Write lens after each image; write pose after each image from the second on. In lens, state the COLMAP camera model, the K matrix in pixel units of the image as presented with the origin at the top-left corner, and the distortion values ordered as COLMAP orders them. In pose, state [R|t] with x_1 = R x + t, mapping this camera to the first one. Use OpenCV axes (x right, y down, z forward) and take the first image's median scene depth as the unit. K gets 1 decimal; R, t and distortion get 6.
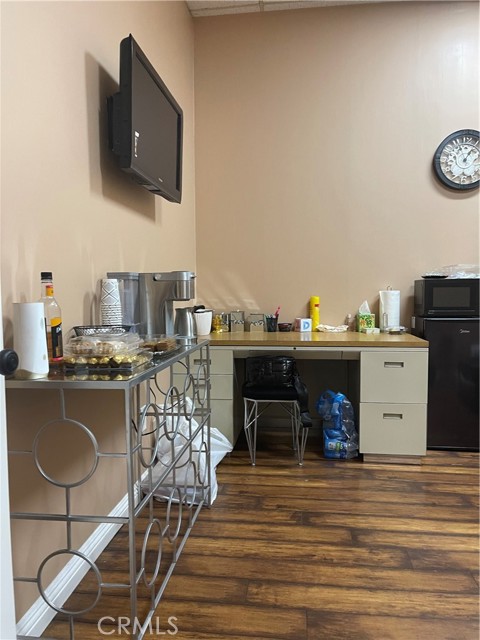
lens RADIAL K [[480.2, 0, 237.7], [0, 480.2, 325.9], [0, 0, 1]] dist [0.064284, -0.094415]
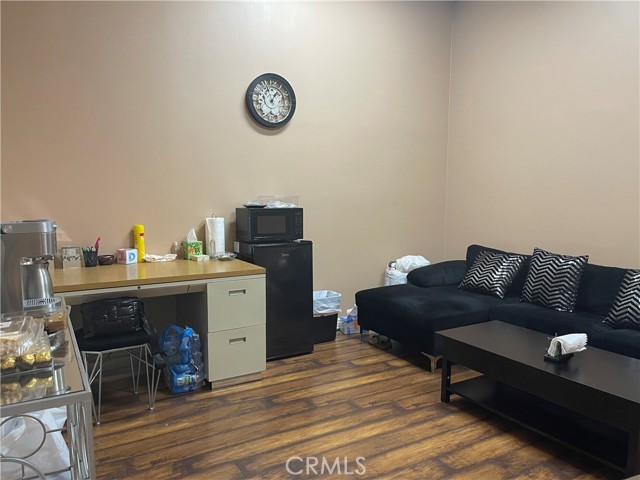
lens RADIAL K [[480.2, 0, 321.4], [0, 480.2, 244.3], [0, 0, 1]] dist [0.064284, -0.094415]
pose [[0.787253, -0.057538, 0.613940, -0.176901], [0.037578, 0.998263, 0.045370, -0.067418], [-0.615484, -0.012647, 0.788048, 0.051992]]
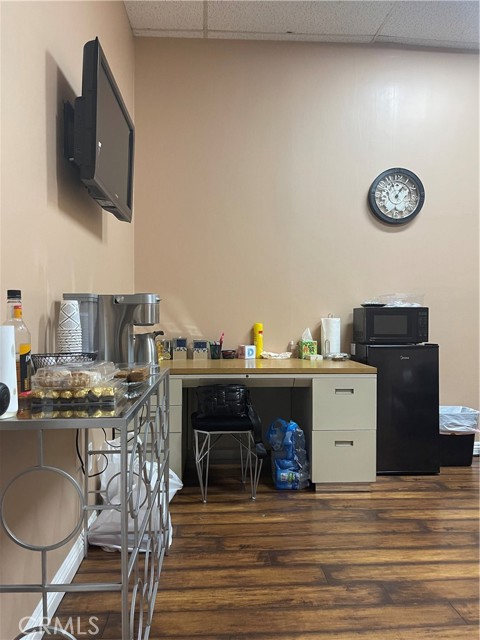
lens RADIAL K [[480.2, 0, 237.7], [0, 480.2, 325.7], [0, 0, 1]] dist [0.064284, -0.094415]
pose [[0.982407, 0.006631, 0.186634, -0.083419], [0.004123, 0.998356, -0.057170, 0.000404], [-0.186706, 0.056934, 0.980765, 0.050247]]
